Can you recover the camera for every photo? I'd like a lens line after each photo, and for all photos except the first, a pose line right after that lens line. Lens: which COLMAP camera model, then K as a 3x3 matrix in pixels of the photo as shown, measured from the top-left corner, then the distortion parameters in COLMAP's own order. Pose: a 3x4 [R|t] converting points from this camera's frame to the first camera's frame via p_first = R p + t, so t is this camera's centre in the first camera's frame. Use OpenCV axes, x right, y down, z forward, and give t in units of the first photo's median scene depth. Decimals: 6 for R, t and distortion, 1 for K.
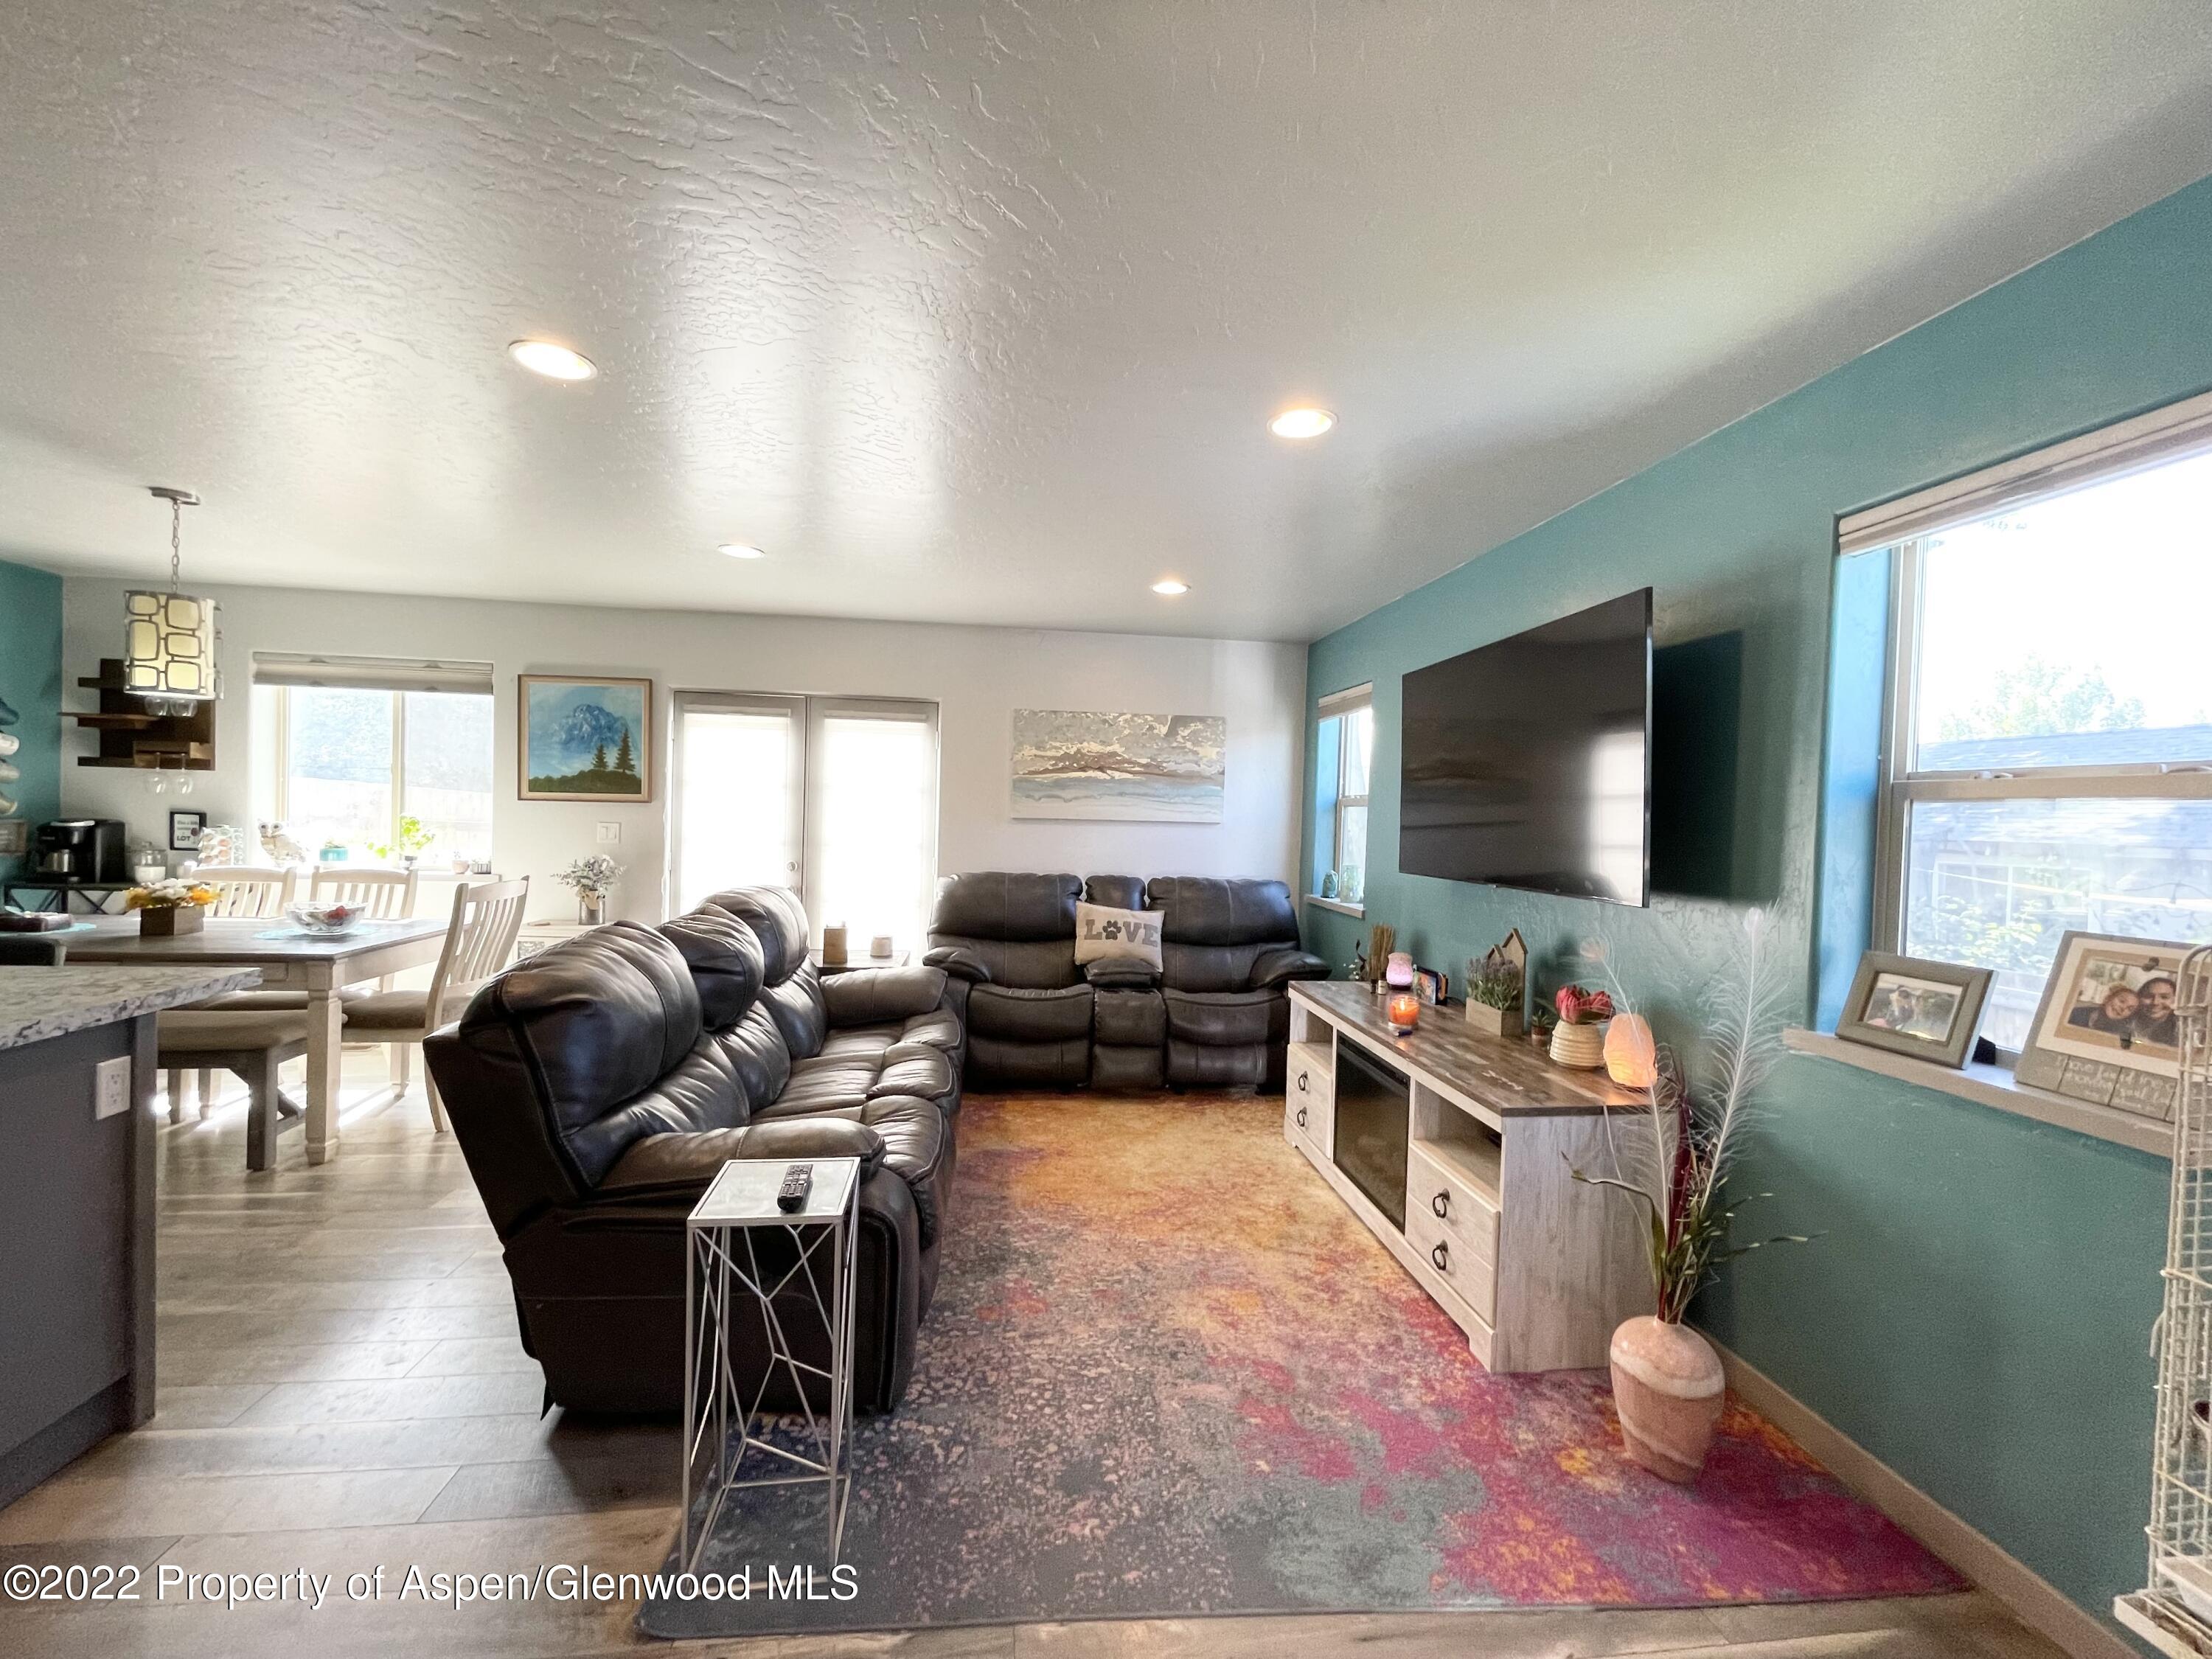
lens RADIAL K [[902.4, 0, 1110.3], [0, 902.4, 828.8], [0, 0, 1]] dist [0.005731, -0.001052]
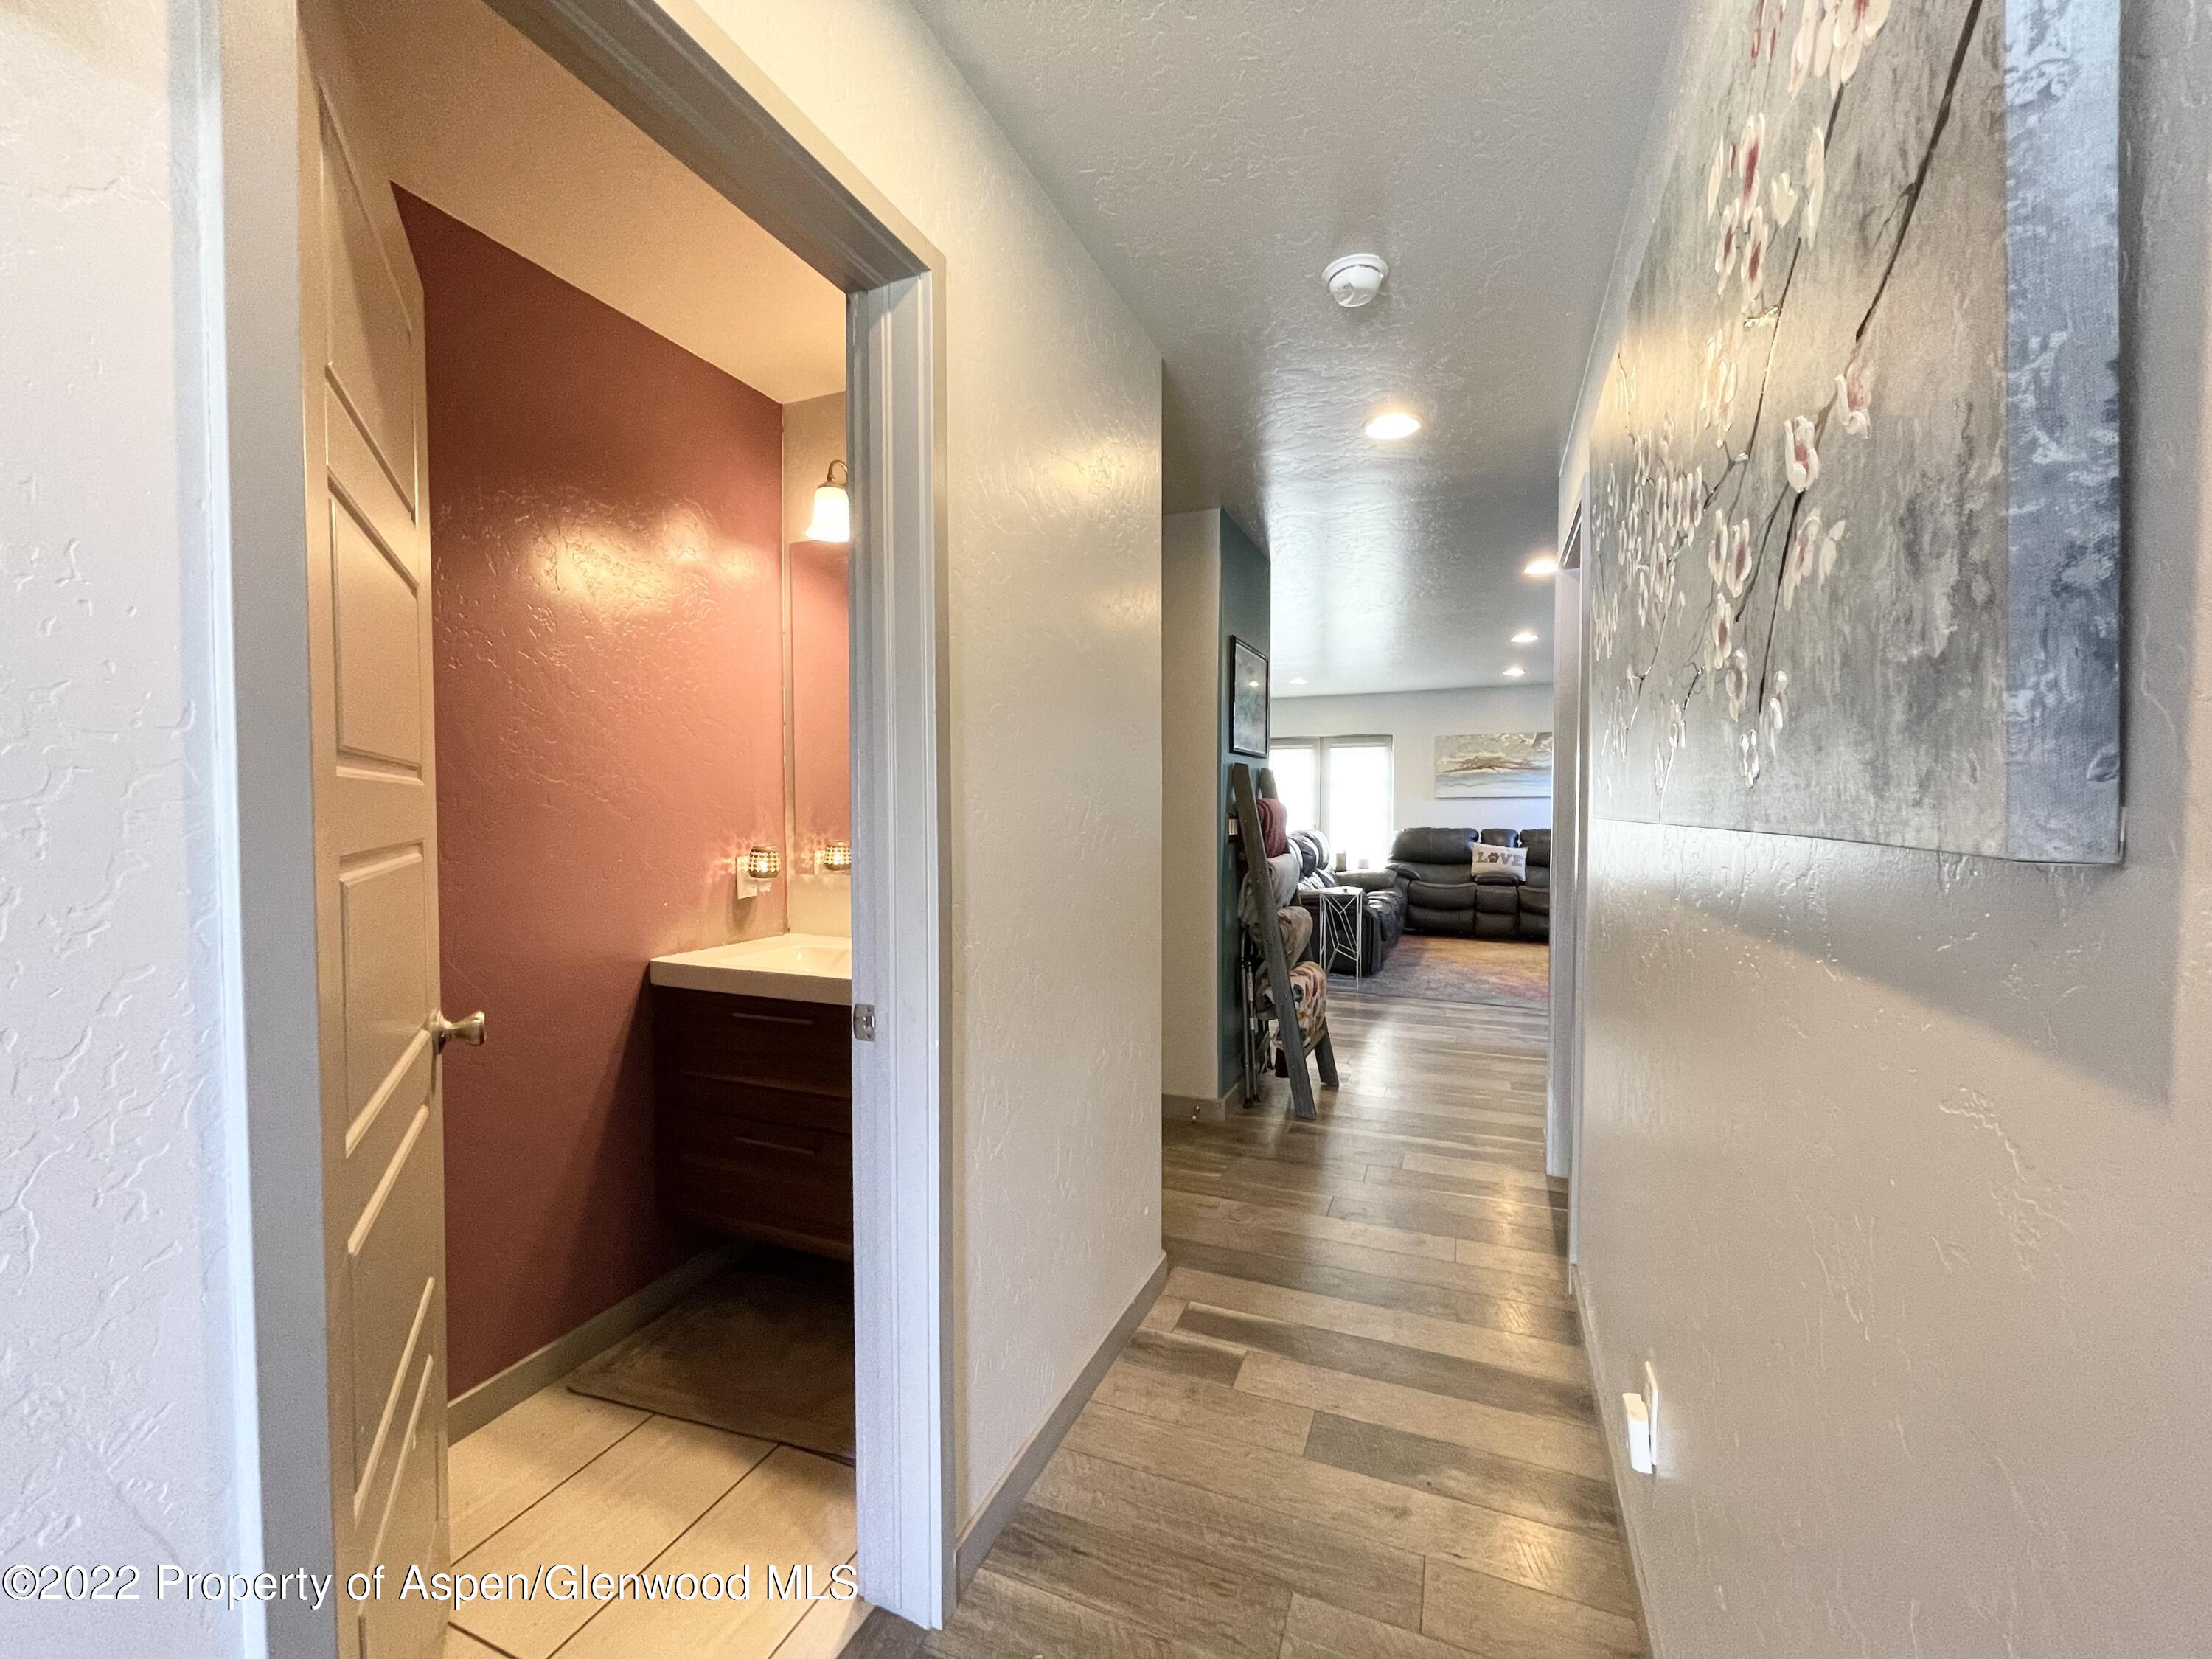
lens RADIAL K [[902.4, 0, 1094.3], [0, 902.4, 832.5], [0, 0, 1]] dist [0.005731, -0.001052]
pose [[0.864653, -0.014890, -0.502148, 0.219781], [0.020076, 0.999786, 0.004923, 0.038302], [0.501968, -0.014338, 0.864768, -0.959542]]
